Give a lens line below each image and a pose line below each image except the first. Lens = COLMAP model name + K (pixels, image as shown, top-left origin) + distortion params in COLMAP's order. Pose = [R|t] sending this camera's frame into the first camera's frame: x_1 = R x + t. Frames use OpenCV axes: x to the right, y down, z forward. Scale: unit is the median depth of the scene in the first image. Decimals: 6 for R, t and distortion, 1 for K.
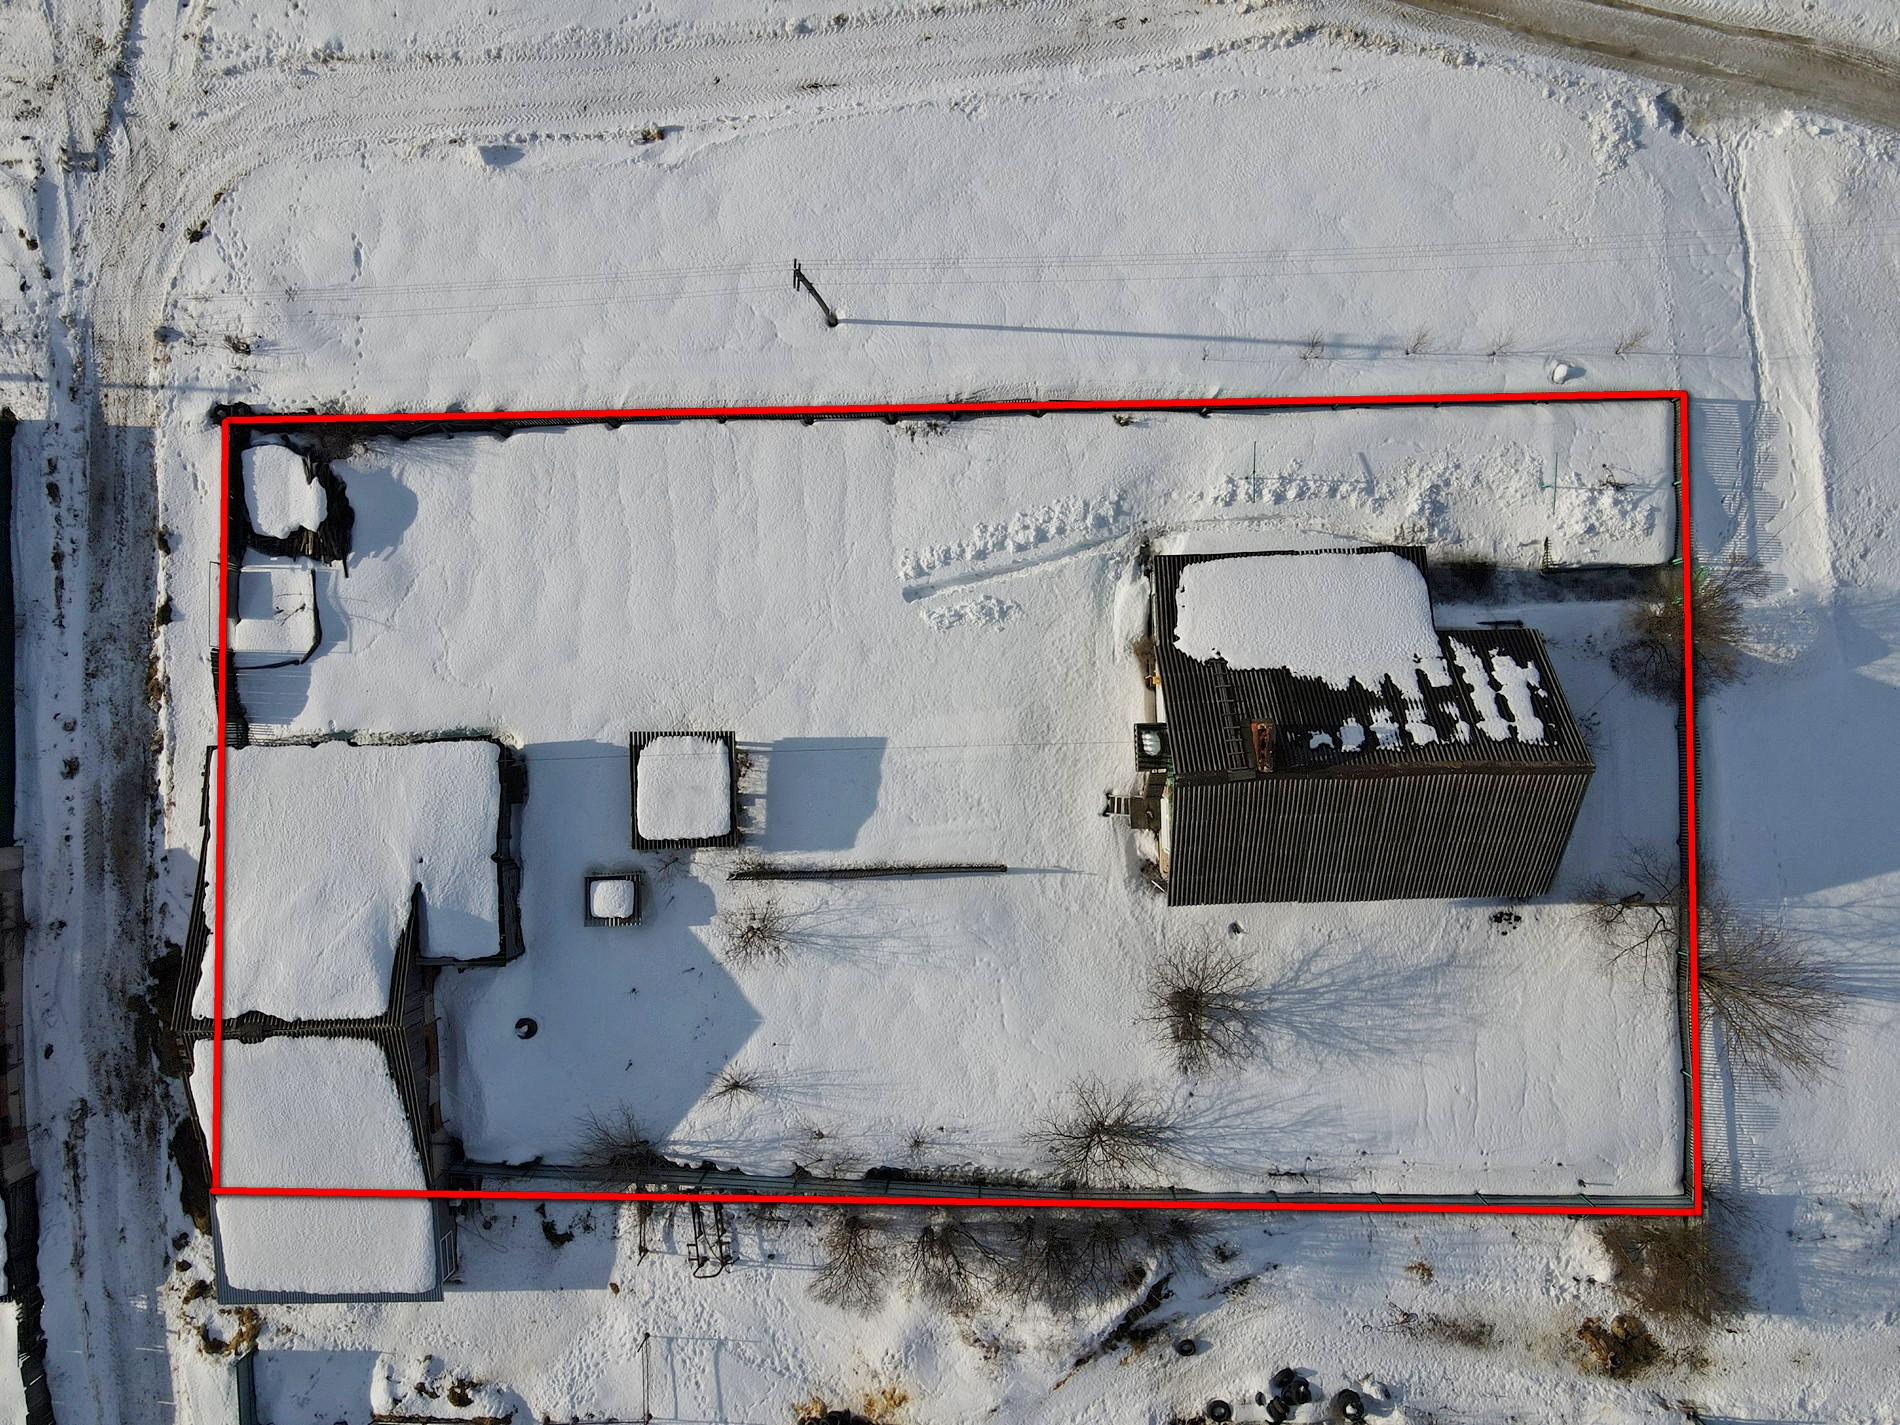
lens RADIAL K [[1392.3, 0, 950.0], [0, 1392.3, 712.5], [0, 0, 1]] dist [-0.005154, 0.025053]
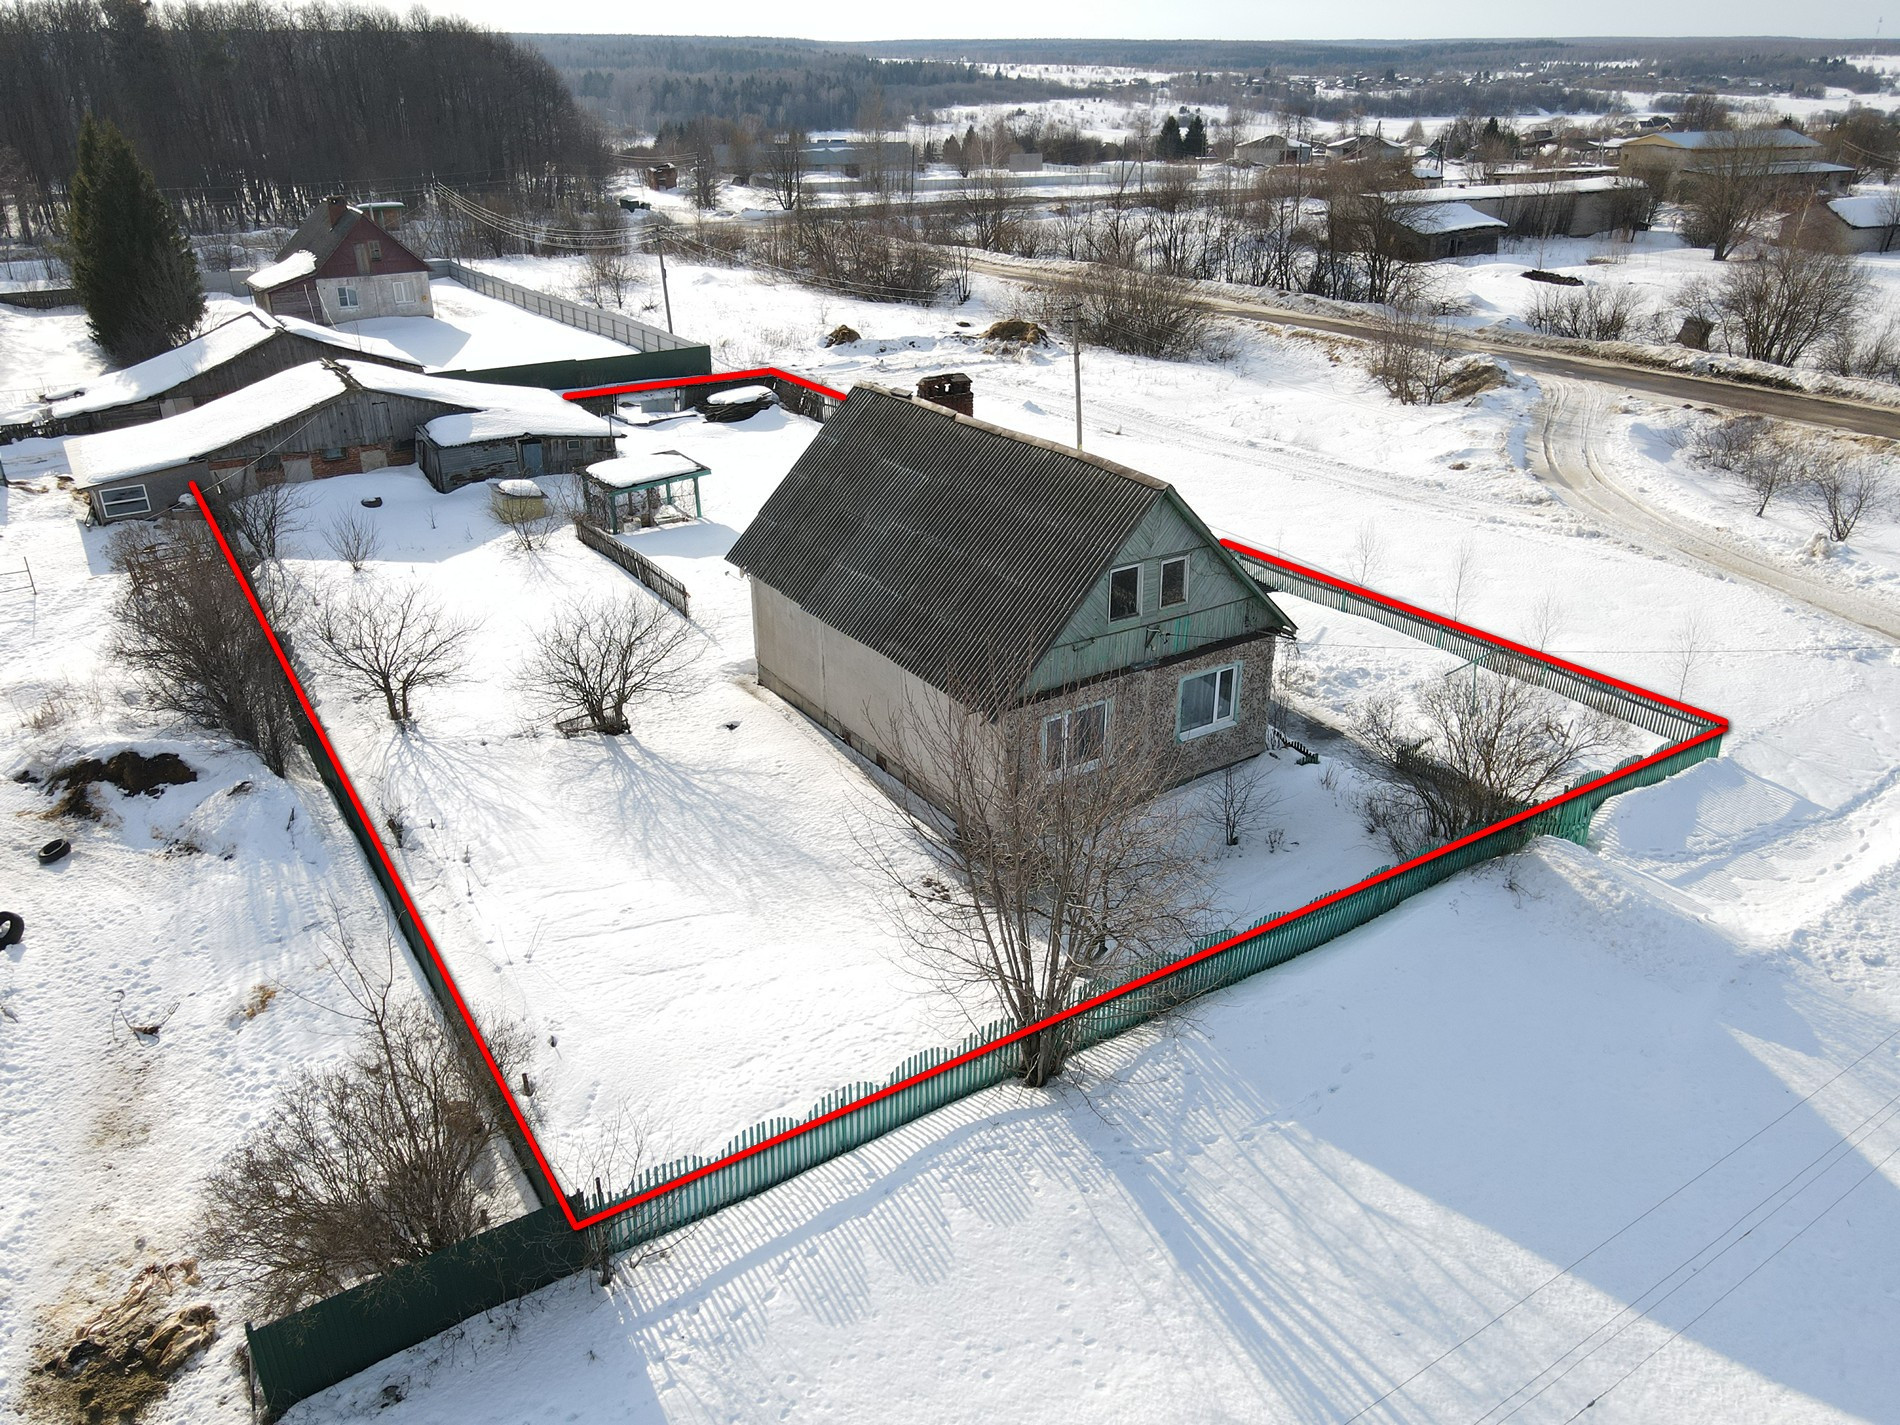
lens RADIAL K [[1394.0, 0, 947.1], [0, 1394.0, 719.0], [0, 0, 1]] dist [0.002156, 0.014745]
pose [[0.524134, 0.396608, -0.753648, 0.801159], [-0.851182, 0.215073, -0.478783, 0.402076], [-0.027800, 0.892438, 0.450313, 0.660071]]
